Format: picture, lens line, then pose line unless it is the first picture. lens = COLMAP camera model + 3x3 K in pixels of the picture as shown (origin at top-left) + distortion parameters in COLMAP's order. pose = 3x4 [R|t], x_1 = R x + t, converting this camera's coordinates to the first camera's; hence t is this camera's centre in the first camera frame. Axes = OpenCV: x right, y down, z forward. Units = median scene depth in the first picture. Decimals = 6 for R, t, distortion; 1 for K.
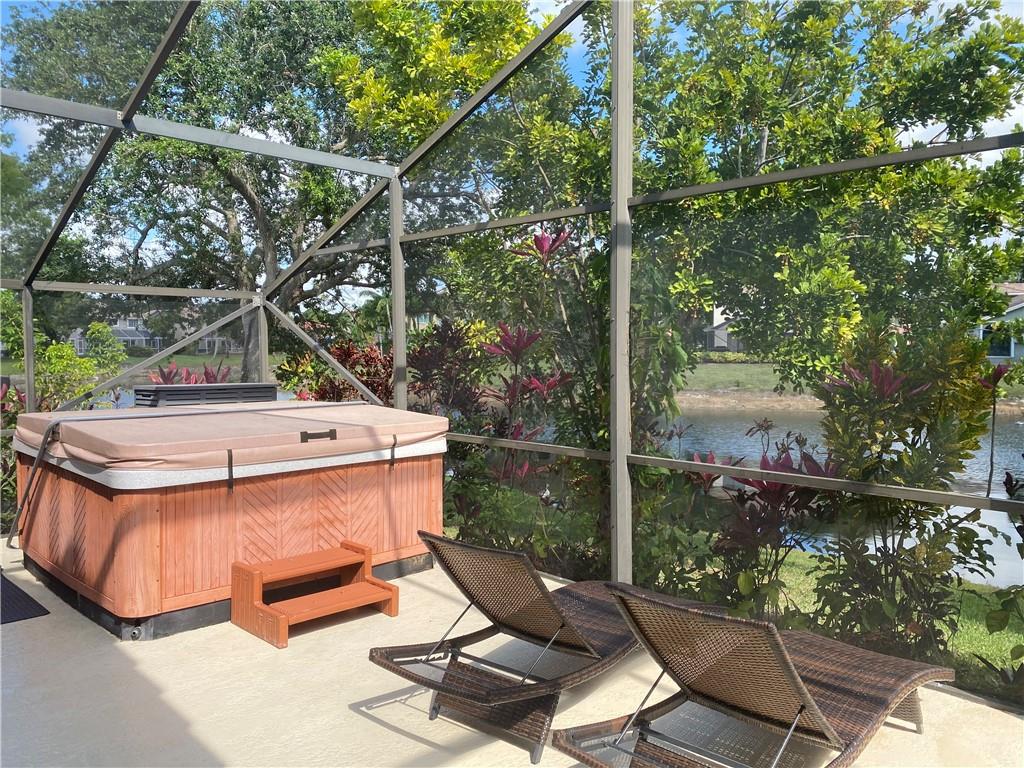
lens RADIAL K [[786.7, 0, 512.0], [0, 786.7, 382.9], [0, 0, 1]] dist [0.046029, -0.054642]
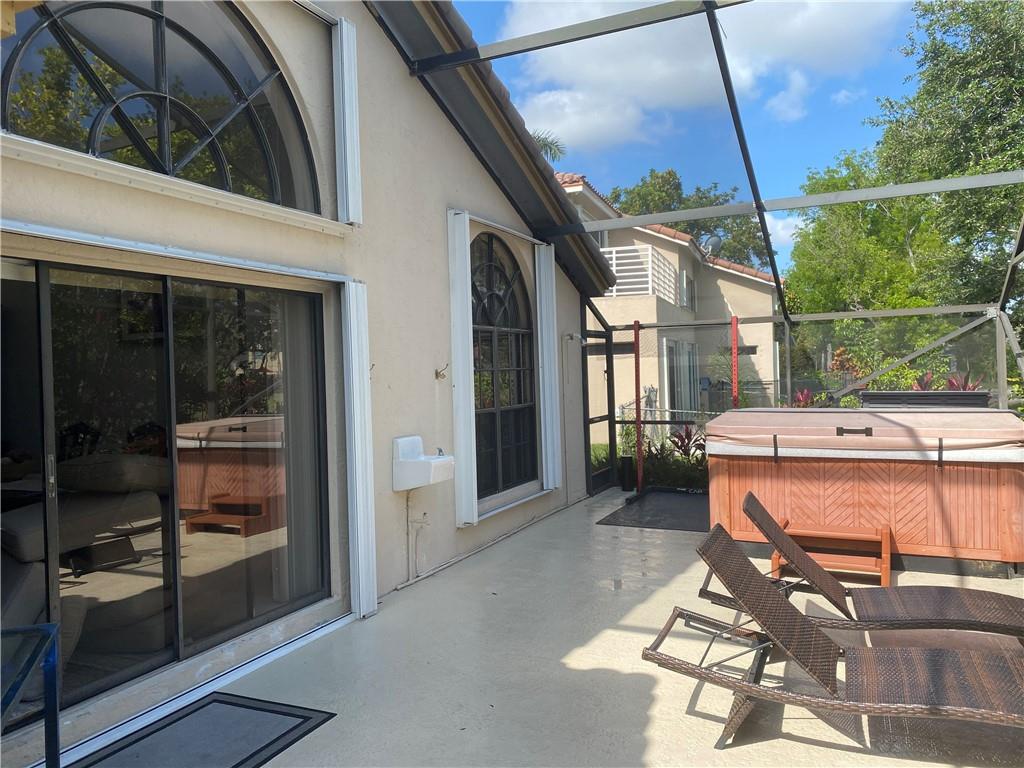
lens RADIAL K [[786.7, 0, 512.1], [0, 786.7, 383.3], [0, 0, 1]] dist [0.046029, -0.054642]
pose [[0.354403, 0.011858, -0.935017, 0.690976], [-0.020925, 0.999770, 0.004748, -0.002403], [0.934859, 0.017882, 0.354570, 0.066944]]
